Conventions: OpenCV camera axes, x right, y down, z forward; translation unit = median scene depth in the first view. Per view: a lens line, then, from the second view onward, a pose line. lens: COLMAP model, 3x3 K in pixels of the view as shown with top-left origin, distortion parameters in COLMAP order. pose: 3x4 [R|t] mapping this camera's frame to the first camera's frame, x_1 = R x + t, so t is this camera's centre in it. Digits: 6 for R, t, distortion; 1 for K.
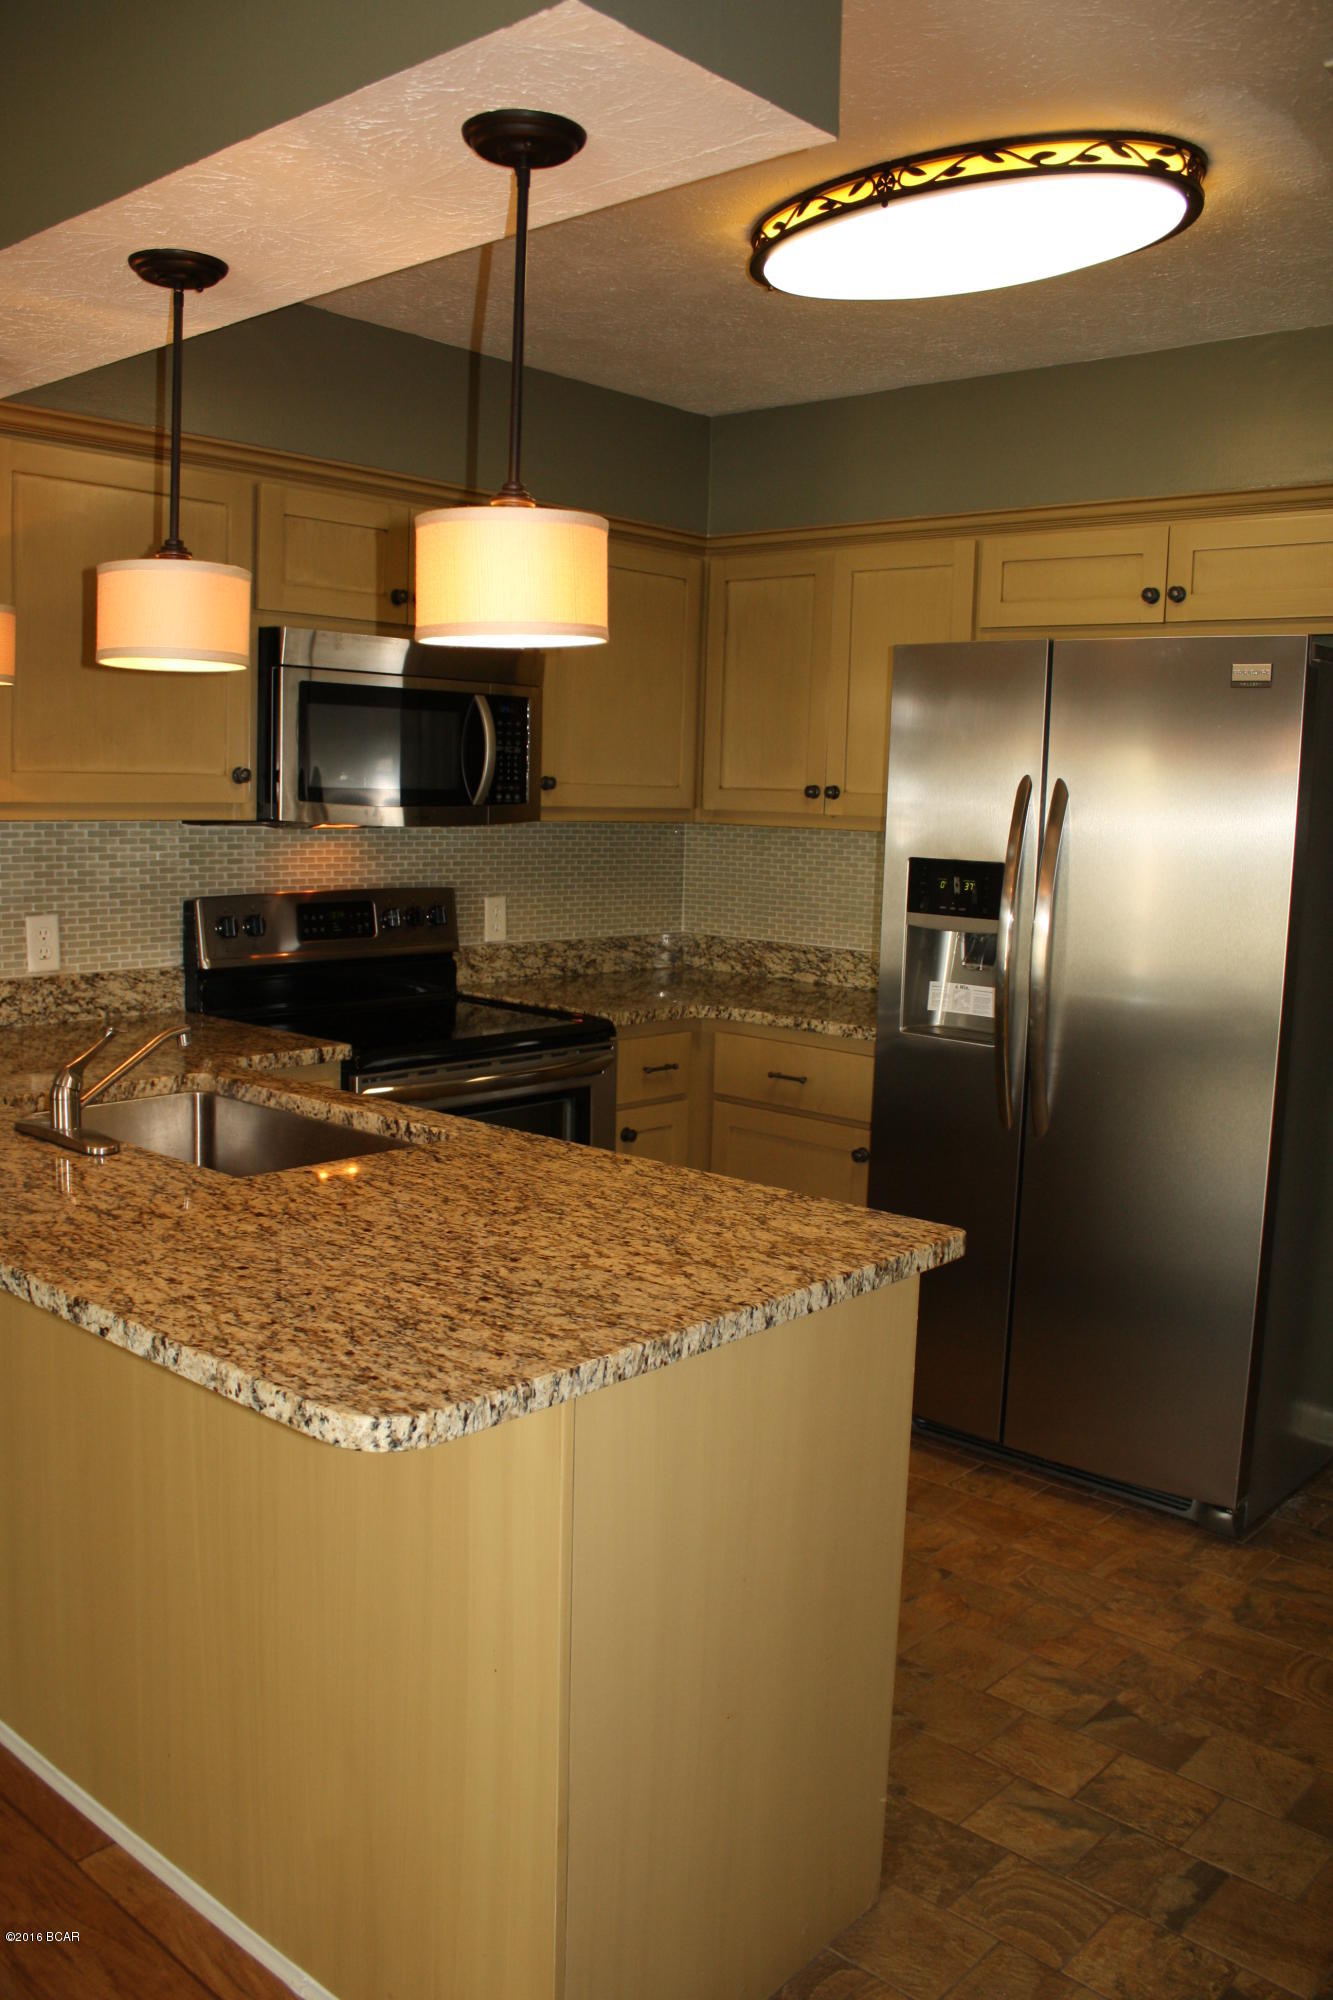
lens RADIAL K [[1672.4, 0, 652.2], [0, 1672.4, 1029.8], [0, 0, 1]] dist [-0.178935, 0.159331]
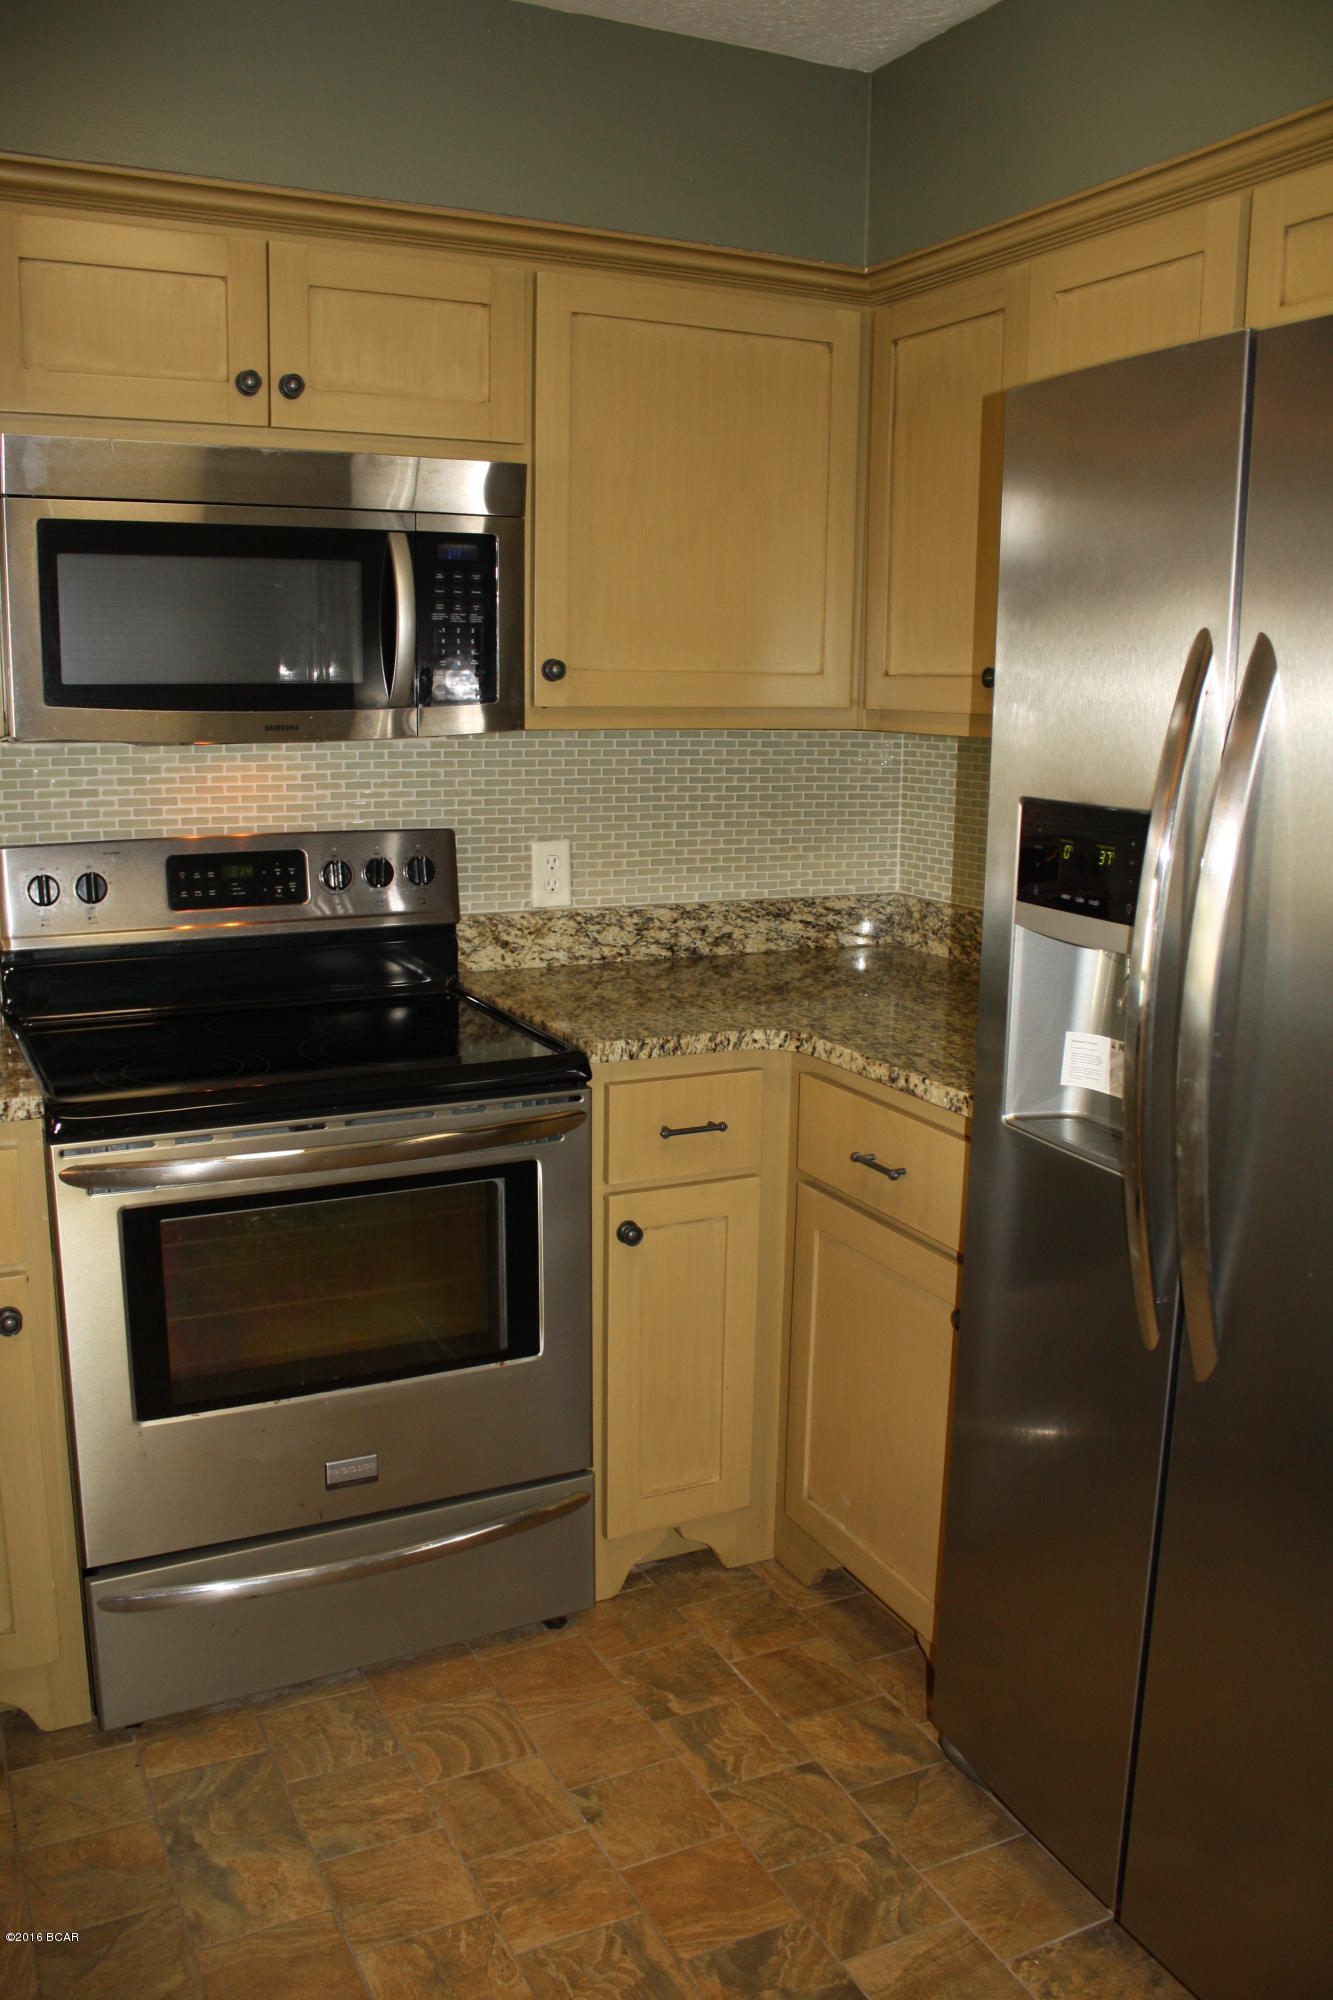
lens RADIAL K [[1672.4, 0, 652.2], [0, 1672.4, 1029.8], [0, 0, 1]] dist [-0.178935, 0.159331]
pose [[0.930429, 0.058070, -0.361841, 0.258851], [-0.036952, 0.997200, 0.065020, -0.065107], [0.364604, -0.047126, 0.929969, 0.510010]]
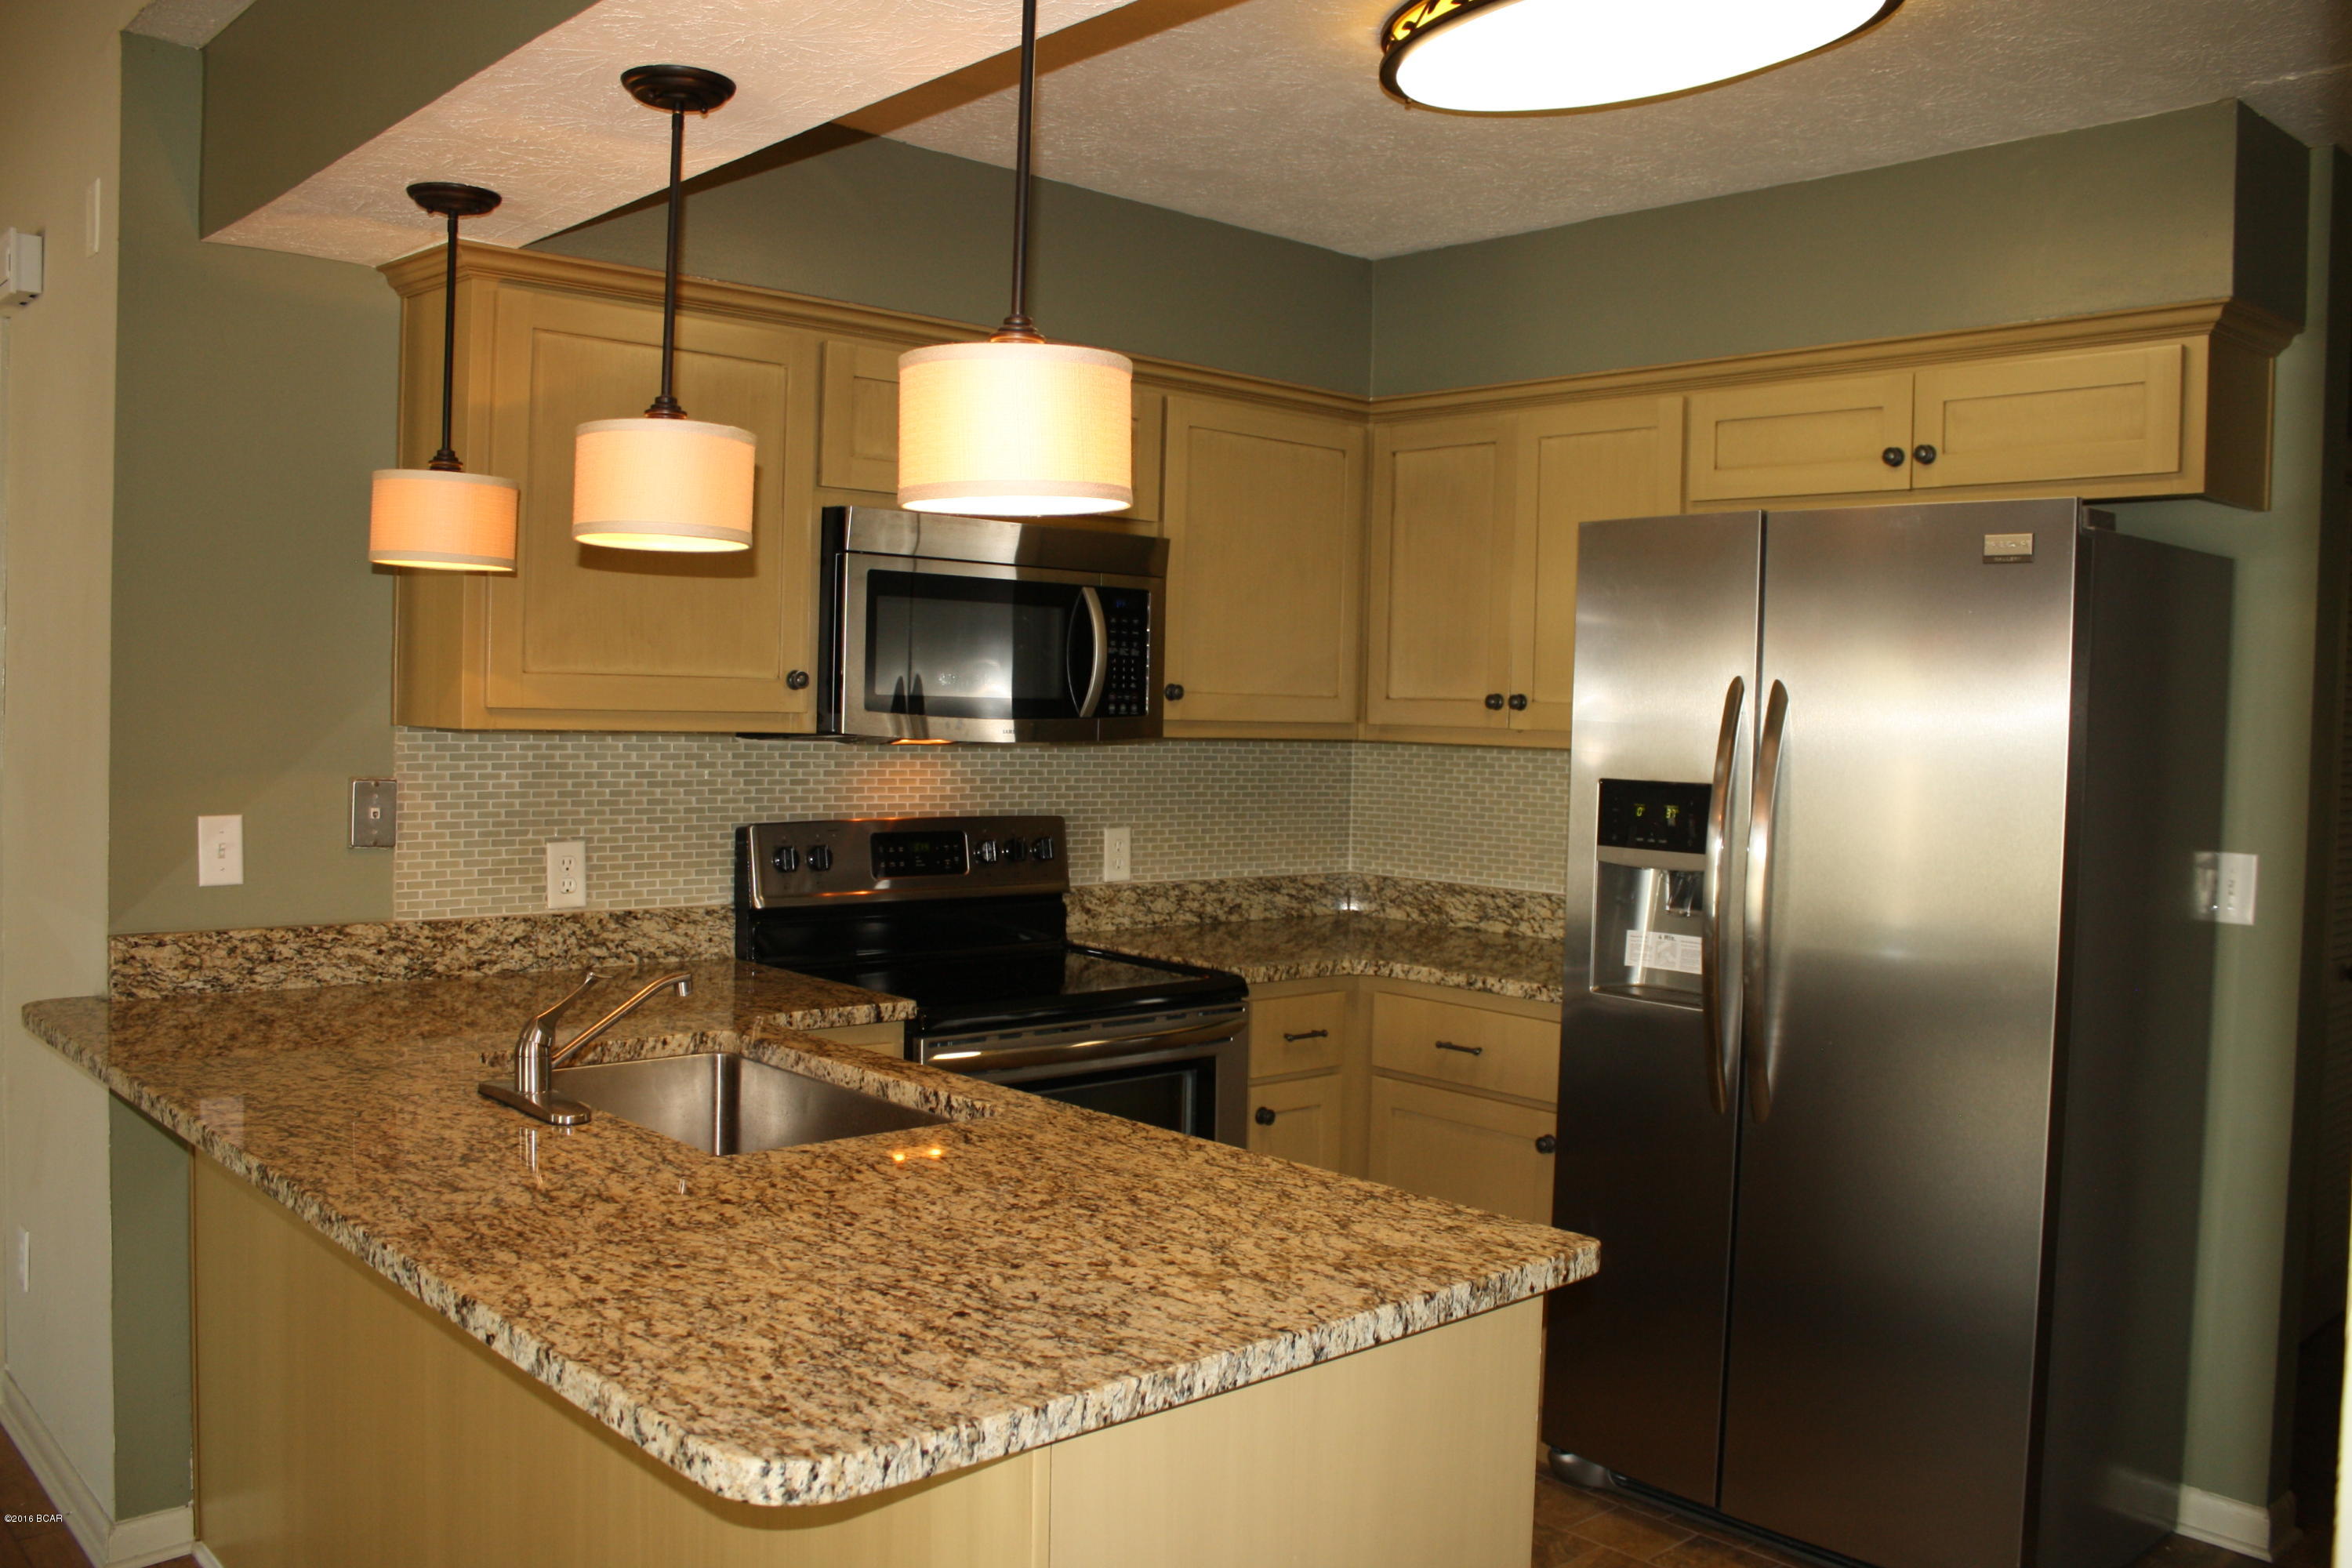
lens RADIAL K [[1966.7, 0, 1192.6], [0, 1966.7, 785.4], [0, 0, 1]] dist [-0.178935, 0.159331]
pose [[0.995338, 0.000851, -0.096442, 0.051863], [-0.010989, 0.994450, -0.104634, 0.002701], [0.095818, 0.105206, 0.989824, 0.031578]]
